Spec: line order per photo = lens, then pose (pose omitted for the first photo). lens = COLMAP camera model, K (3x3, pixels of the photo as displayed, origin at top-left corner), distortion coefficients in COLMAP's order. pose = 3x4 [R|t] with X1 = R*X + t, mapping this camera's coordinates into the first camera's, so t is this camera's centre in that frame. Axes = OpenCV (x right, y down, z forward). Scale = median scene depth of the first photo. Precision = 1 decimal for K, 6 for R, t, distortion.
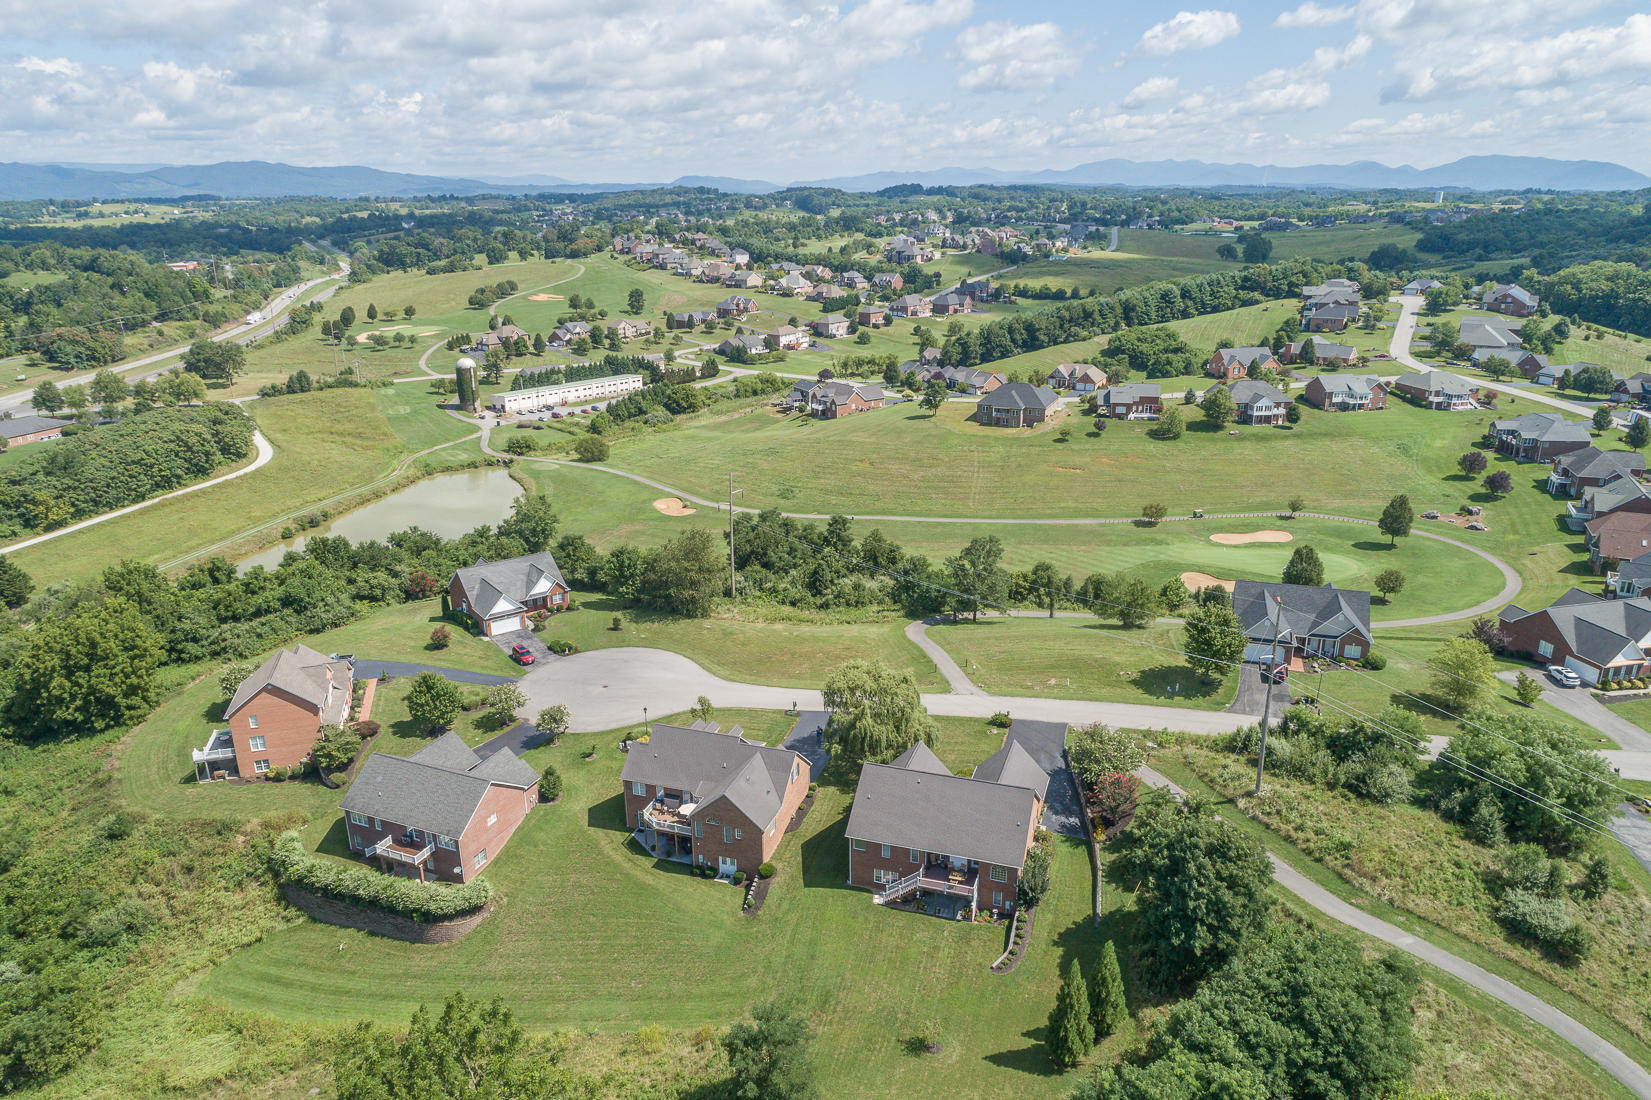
lens RADIAL K [[1119.0, 0, 825.5], [0, 1119.0, 550.0], [0, 0, 1]] dist [-0.004746, 0.004798]
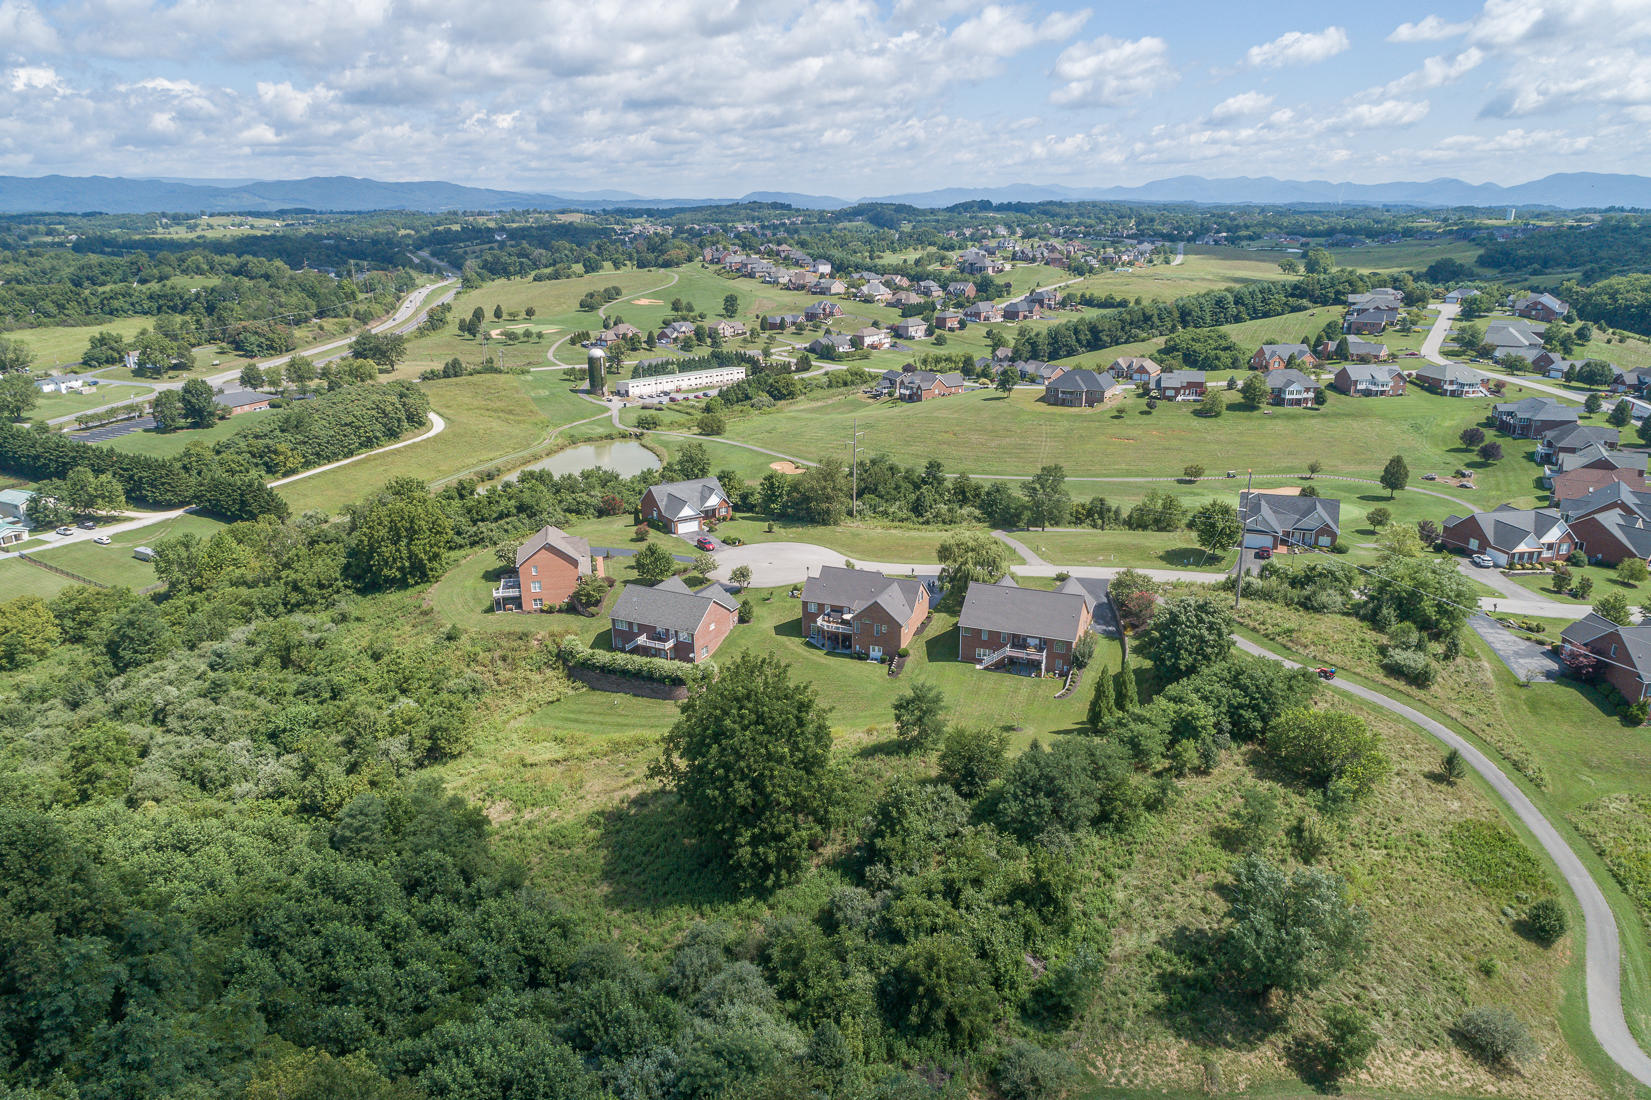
lens RADIAL K [[1106.5, 0, 825.5], [0, 1106.5, 550.0], [0, 0, 1]] dist [-0.005513, 0.006107]
pose [[0.998219, 0.020789, -0.055920, -0.020591], [-0.021328, 0.999731, -0.009070, 0.044218], [0.055716, 0.010246, 0.998394, -0.131063]]
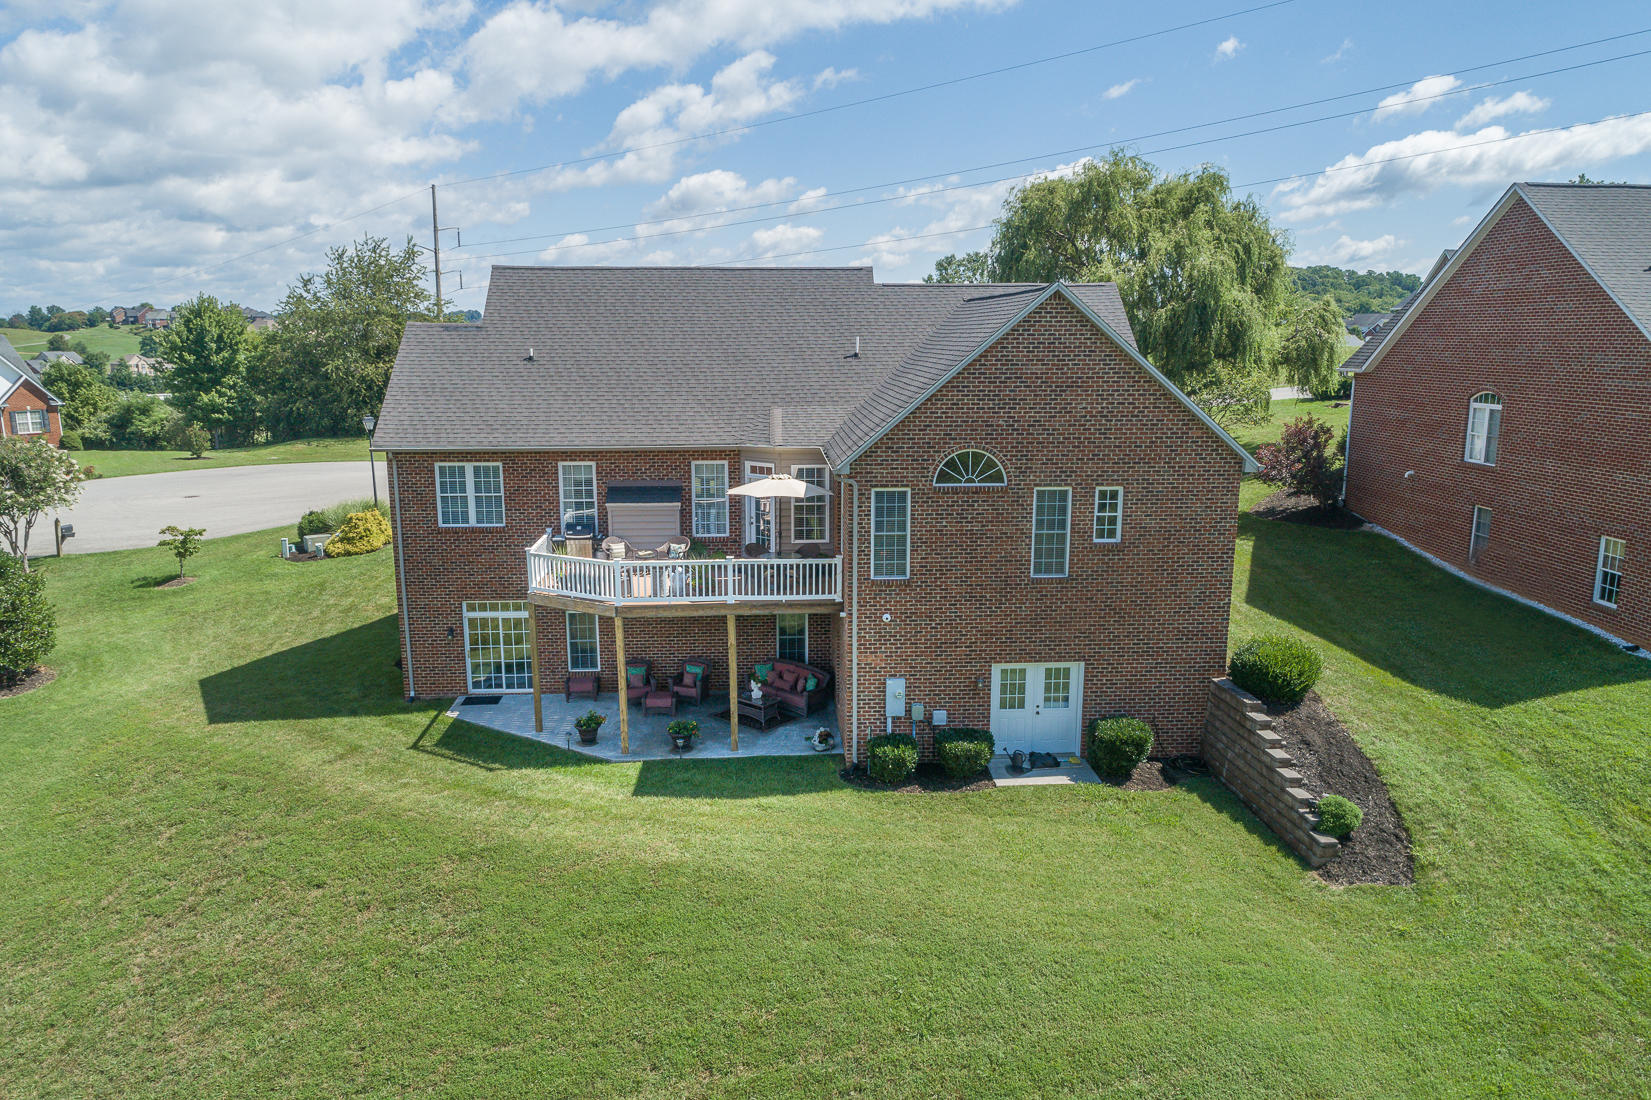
lens RADIAL K [[1106.5, 0, 825.5], [0, 1106.5, 550.0], [0, 0, 1]] dist [-0.005513, 0.006107]
pose [[0.925986, -0.064721, 0.371969, -0.053571], [0.110178, 0.988637, -0.102261, 0.074330], [-0.361124, 0.135675, 0.922595, 0.226863]]
